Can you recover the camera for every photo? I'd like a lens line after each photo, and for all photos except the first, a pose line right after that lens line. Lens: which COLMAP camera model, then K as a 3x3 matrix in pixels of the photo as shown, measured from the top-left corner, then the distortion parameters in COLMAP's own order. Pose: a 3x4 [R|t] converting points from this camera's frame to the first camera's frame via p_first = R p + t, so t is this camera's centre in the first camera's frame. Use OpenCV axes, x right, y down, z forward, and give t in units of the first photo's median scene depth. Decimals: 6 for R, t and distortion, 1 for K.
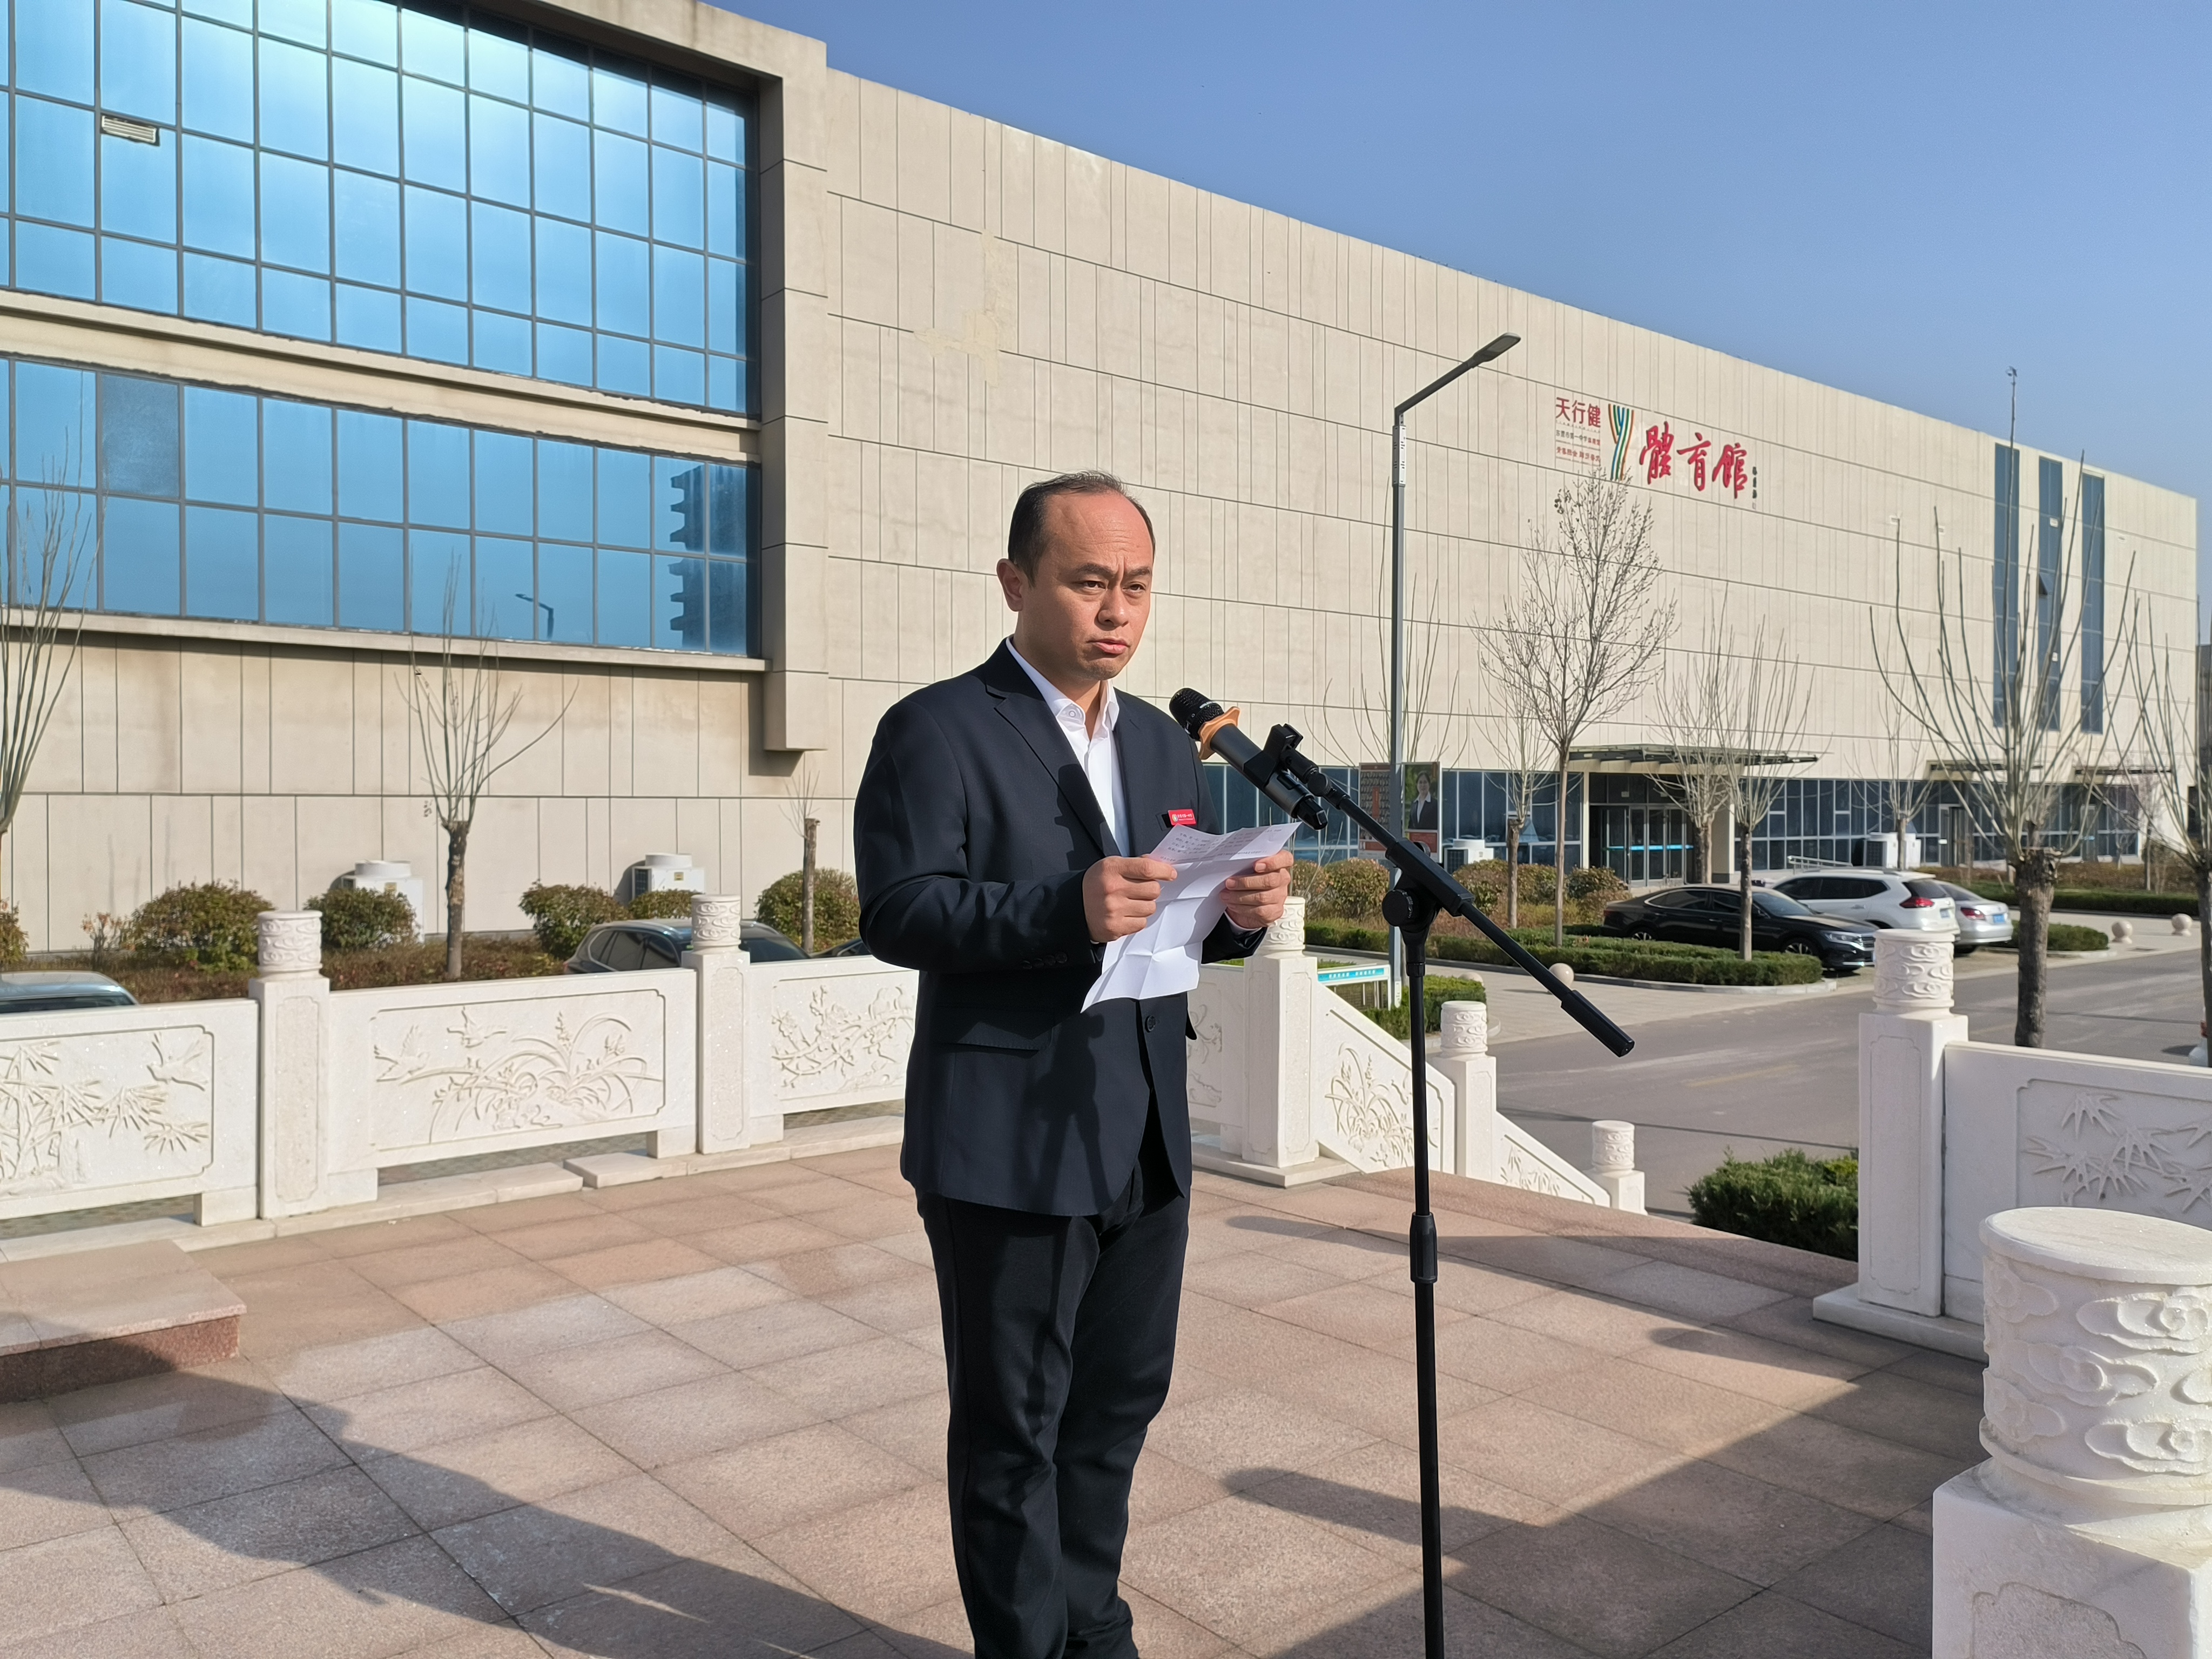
lens RADIAL K [[1695.3, 0, 1103.1], [0, 1695.3, 817.3], [0, 0, 1]] dist [0.025199, 0.026382]
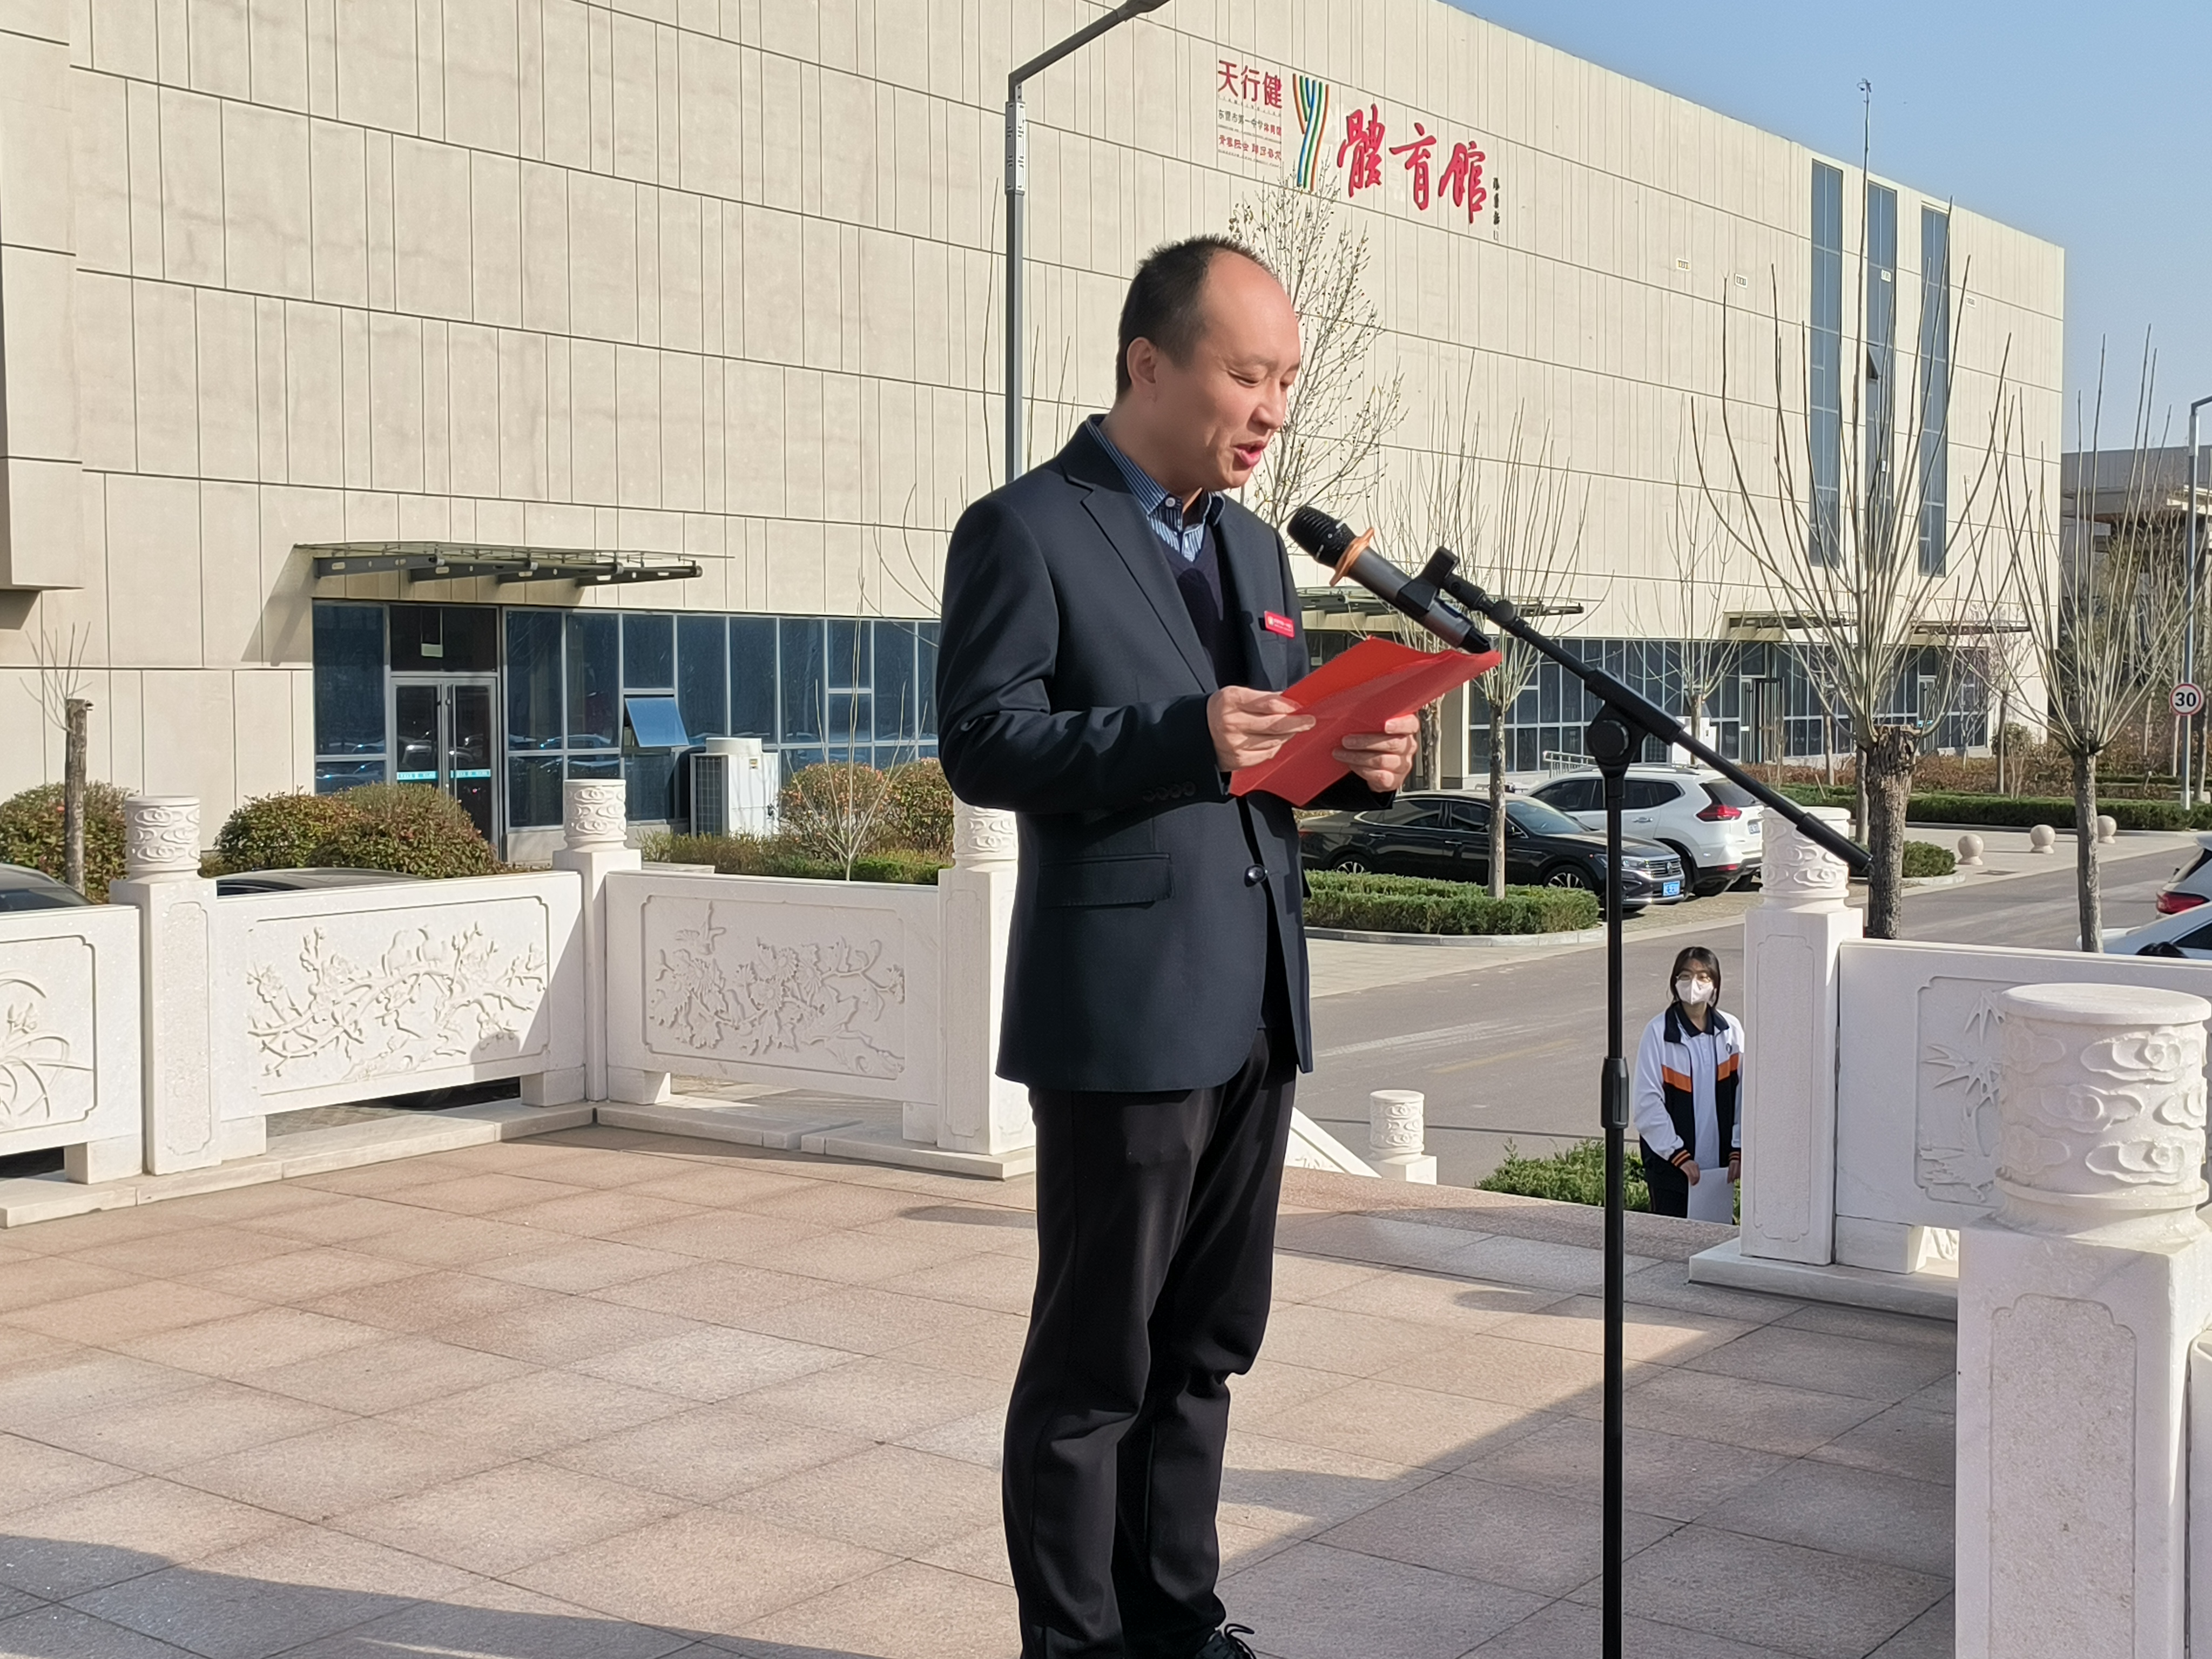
lens RADIAL K [[2676.4, 0, 1122.0], [0, 2676.4, 824.3], [0, 0, 1]] dist [0.008828, 0.000000]
pose [[0.973334, -0.015888, 0.228840, -0.020832], [0.005368, 0.998903, 0.046519, 0.001911], [-0.229329, -0.044050, 0.972352, -0.026435]]
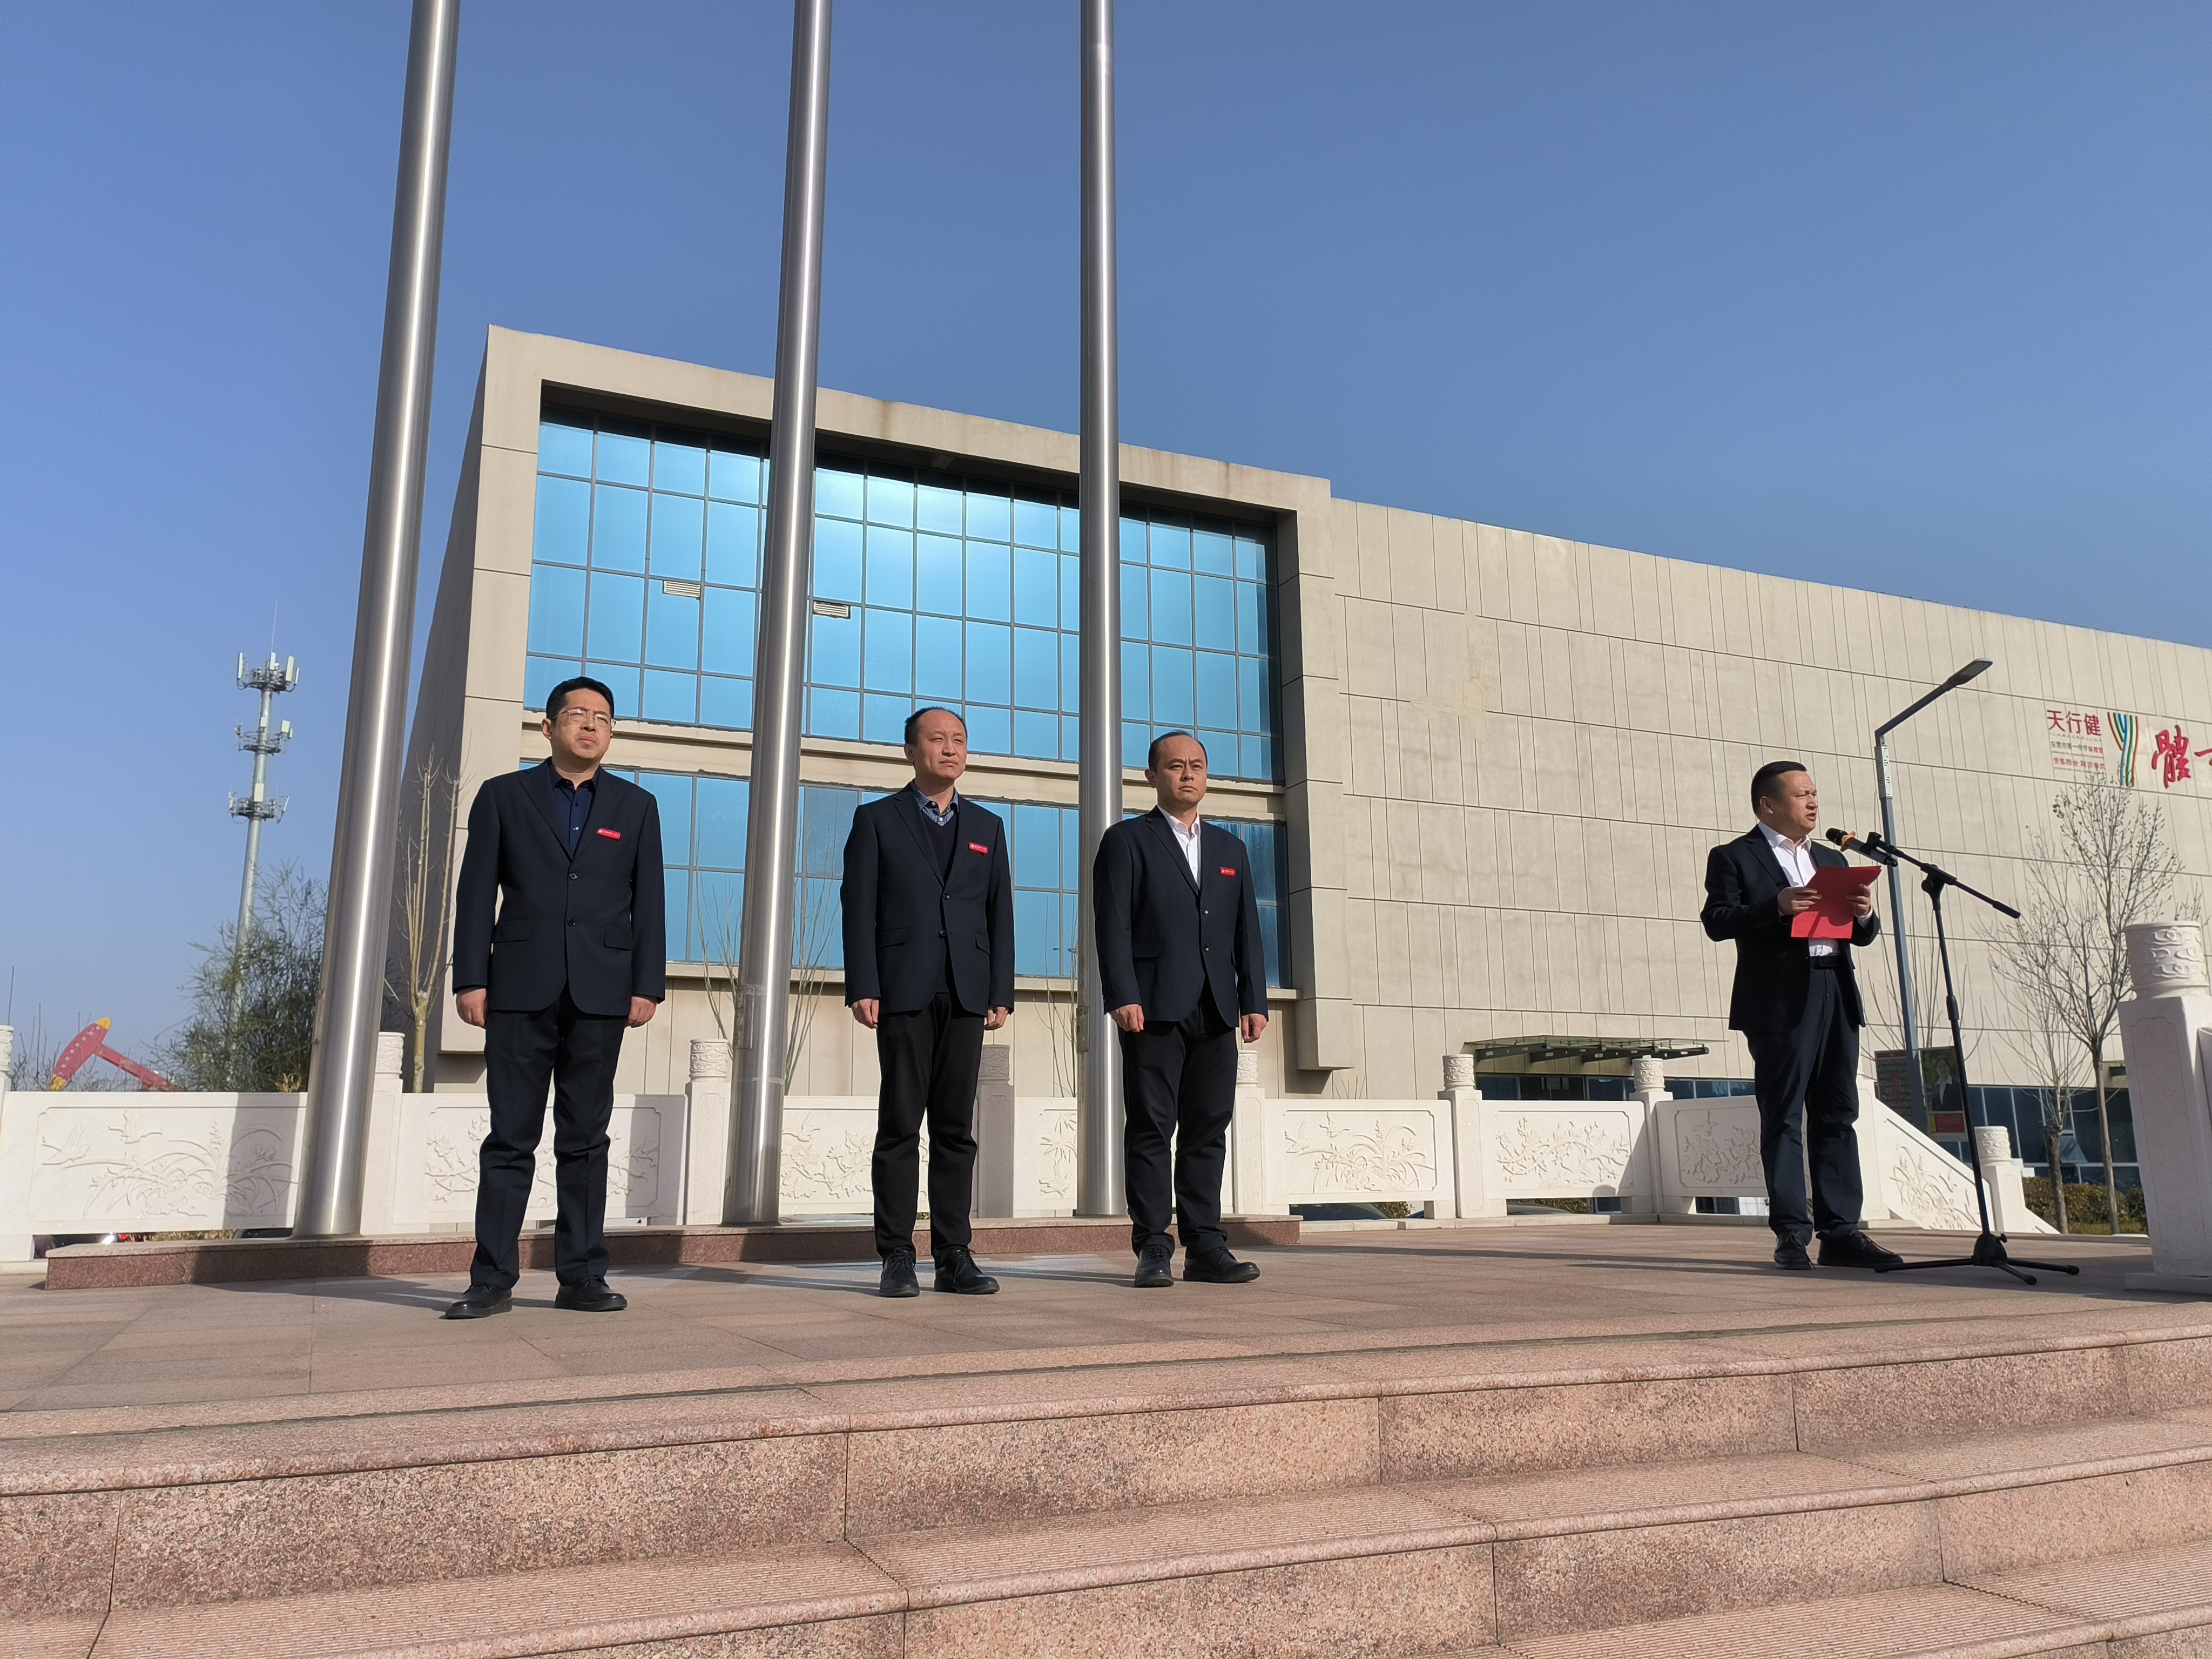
lens RADIAL K [[1695.3, 0, 1109.4], [0, 1695.3, 822.4], [0, 0, 1]] dist [0.025199, 0.026382]
pose [[0.965686, -0.065514, -0.251315, -0.026891], [0.012111, 0.977967, -0.208406, 0.033516], [0.259431, 0.198211, 0.945203, -0.131604]]
